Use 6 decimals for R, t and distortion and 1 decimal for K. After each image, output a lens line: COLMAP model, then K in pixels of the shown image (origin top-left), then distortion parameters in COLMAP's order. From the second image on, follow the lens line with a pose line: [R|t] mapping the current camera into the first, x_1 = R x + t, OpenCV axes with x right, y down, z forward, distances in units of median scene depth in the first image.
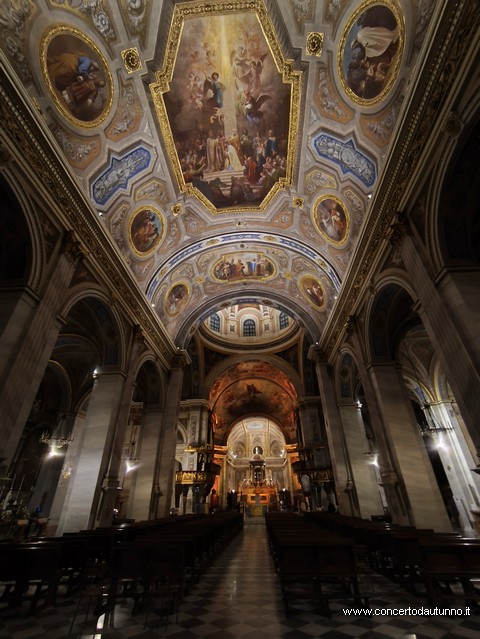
lens RADIAL K [[283.8, 0, 237.6], [0, 283.8, 320.4], [0, 0, 1]] dist [-0.000289, -0.000019]
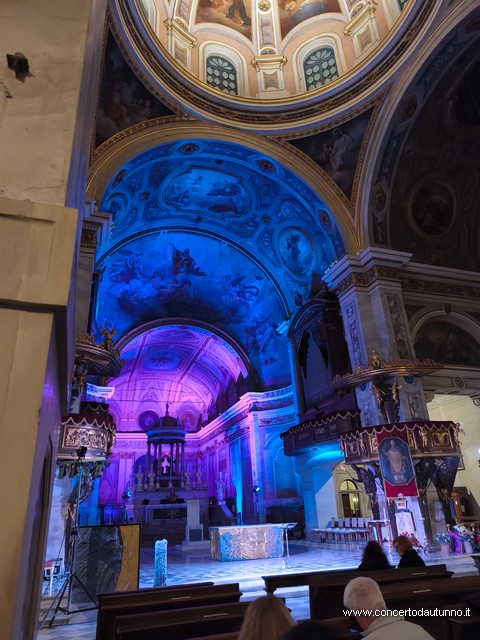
lens RADIAL K [[443.6, 0, 240.8], [0, 443.6, 319.3], [0, 0, 1]] dist [0.014524, -0.033812]
pose [[0.918208, 0.112994, 0.379641, -0.108819], [-0.161549, 0.981940, 0.098466, 0.255072], [-0.361659, -0.151743, 0.919879, 0.386562]]
